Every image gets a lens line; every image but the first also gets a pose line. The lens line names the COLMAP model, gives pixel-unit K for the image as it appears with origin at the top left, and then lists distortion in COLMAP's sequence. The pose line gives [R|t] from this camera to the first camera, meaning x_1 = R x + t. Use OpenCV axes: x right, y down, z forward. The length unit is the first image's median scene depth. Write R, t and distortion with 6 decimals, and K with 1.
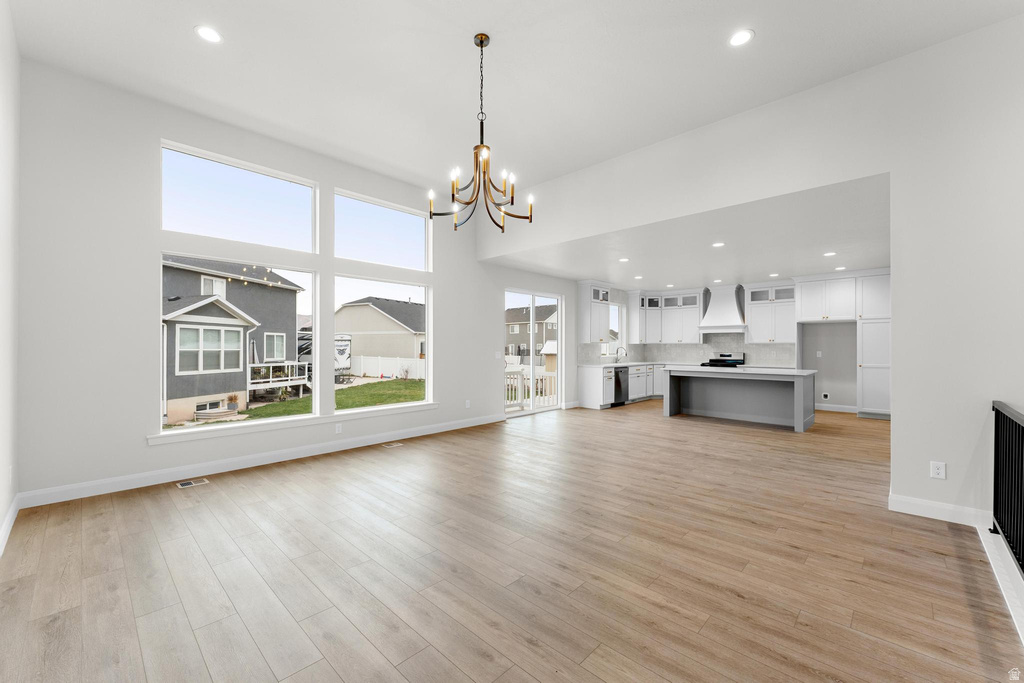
lens RADIAL K [[403.9, 0, 508.2], [0, 403.9, 347.8], [0, 0, 1]] dist [0.002686, 0.000121]
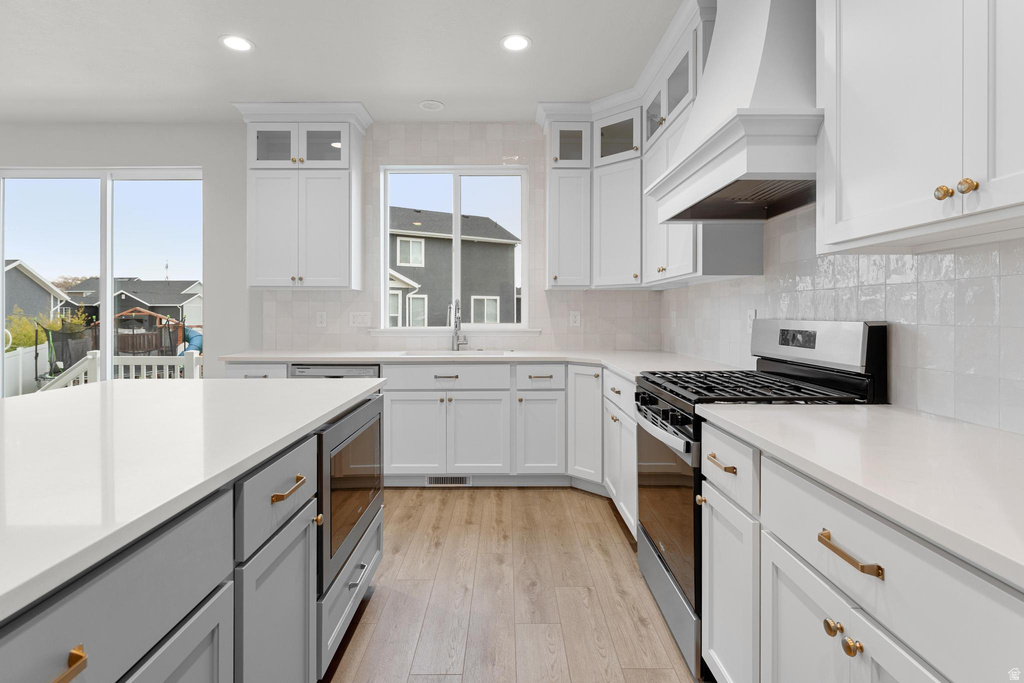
lens RADIAL K [[506.4, 0, 503.4], [0, 506.4, 315.7], [0, 0, 1]] dist [0.019019, 0.000377]
pose [[0.698112, 0.001288, -0.715987, 0.679910], [-0.000959, 0.999999, 0.000864, 0.011195], [0.715988, 0.000083, 0.698113, 0.863817]]
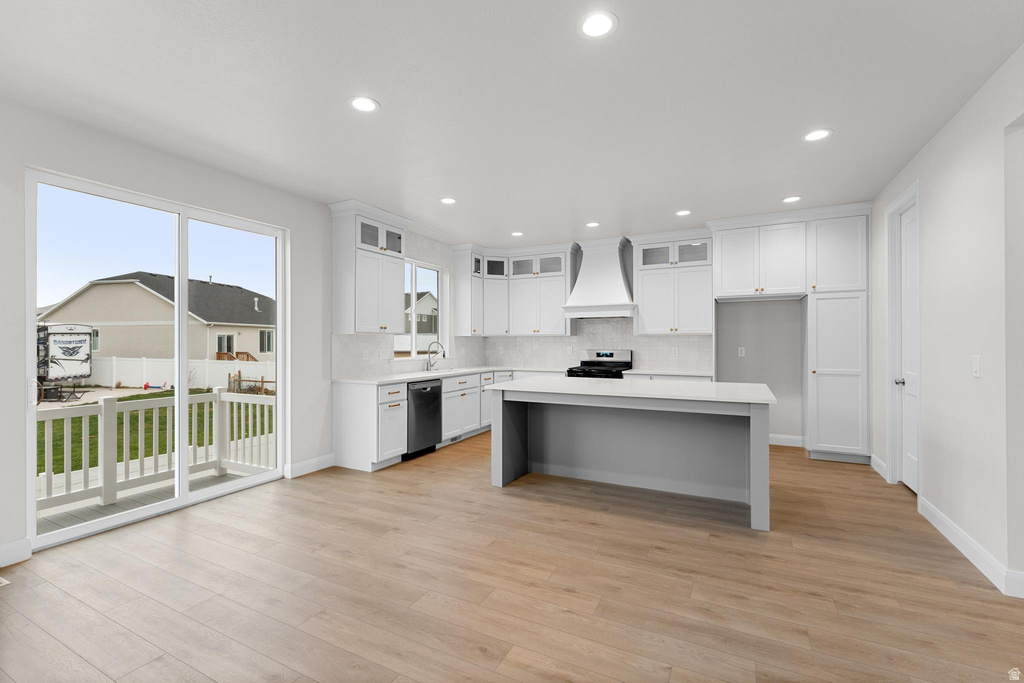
lens RADIAL K [[435.6, 0, 506.0], [0, 435.6, 347.4], [0, 0, 1]] dist [0.001863, 0.000576]
pose [[0.959035, -0.008009, 0.283175, 0.233010], [0.005311, 0.999933, 0.010296, 0.000220], [-0.283239, -0.008370, 0.959013, 0.459110]]
